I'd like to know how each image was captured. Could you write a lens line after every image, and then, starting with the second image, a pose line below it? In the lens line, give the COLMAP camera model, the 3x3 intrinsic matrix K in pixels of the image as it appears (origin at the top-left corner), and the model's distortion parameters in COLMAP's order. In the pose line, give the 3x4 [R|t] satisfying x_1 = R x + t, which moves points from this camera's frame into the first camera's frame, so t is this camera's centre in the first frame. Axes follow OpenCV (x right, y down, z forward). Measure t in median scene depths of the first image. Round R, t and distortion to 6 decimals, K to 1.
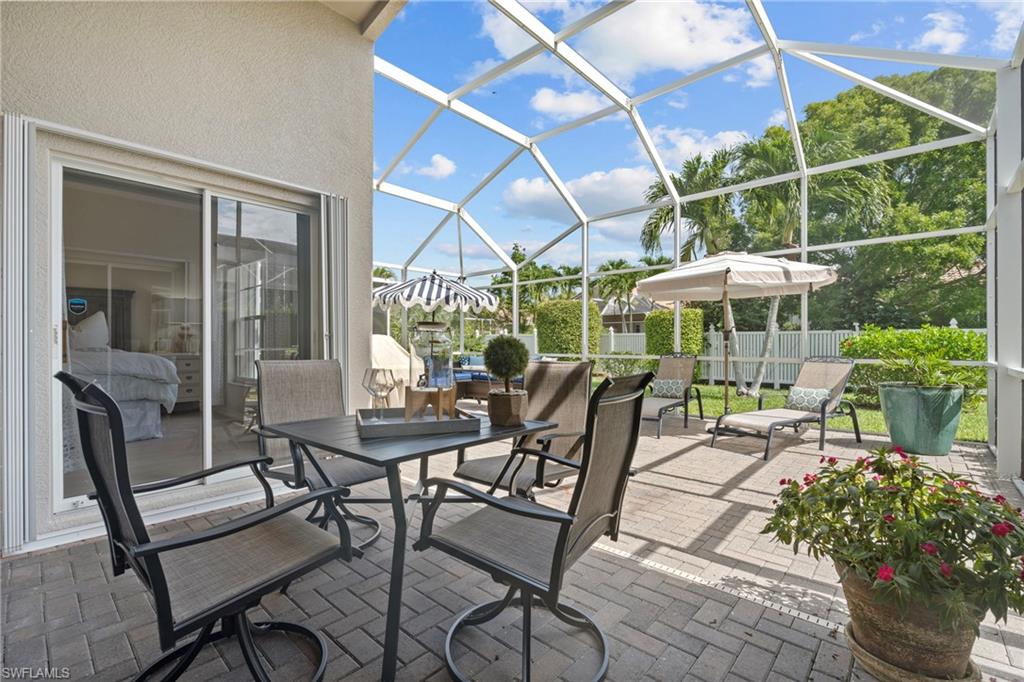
lens RADIAL K [[453.7, 0, 509.0], [0, 453.7, 339.6], [0, 0, 1]] dist [-0.001693, 0.000349]
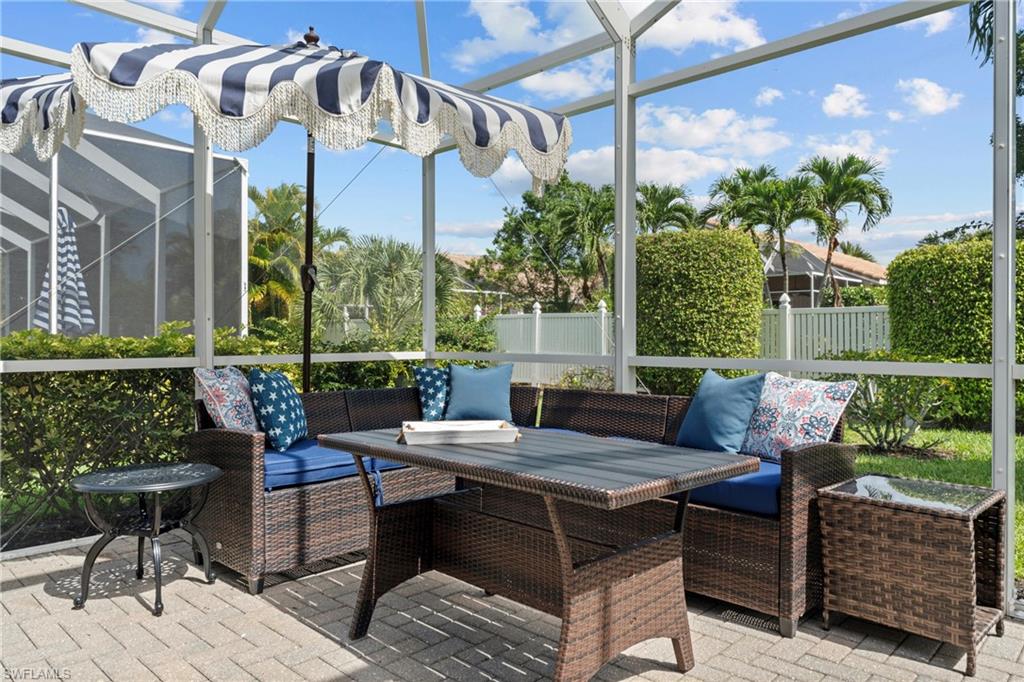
lens RADIAL K [[715.3, 0, 511.4], [0, 715.3, 334.0], [0, 0, 1]] dist [-0.011034, -0.001554]
pose [[0.999725, -0.003021, -0.023251, -0.021147], [0.003138, 0.999983, 0.005008, 0.007218], [0.023236, -0.005079, 0.999717, 0.306237]]
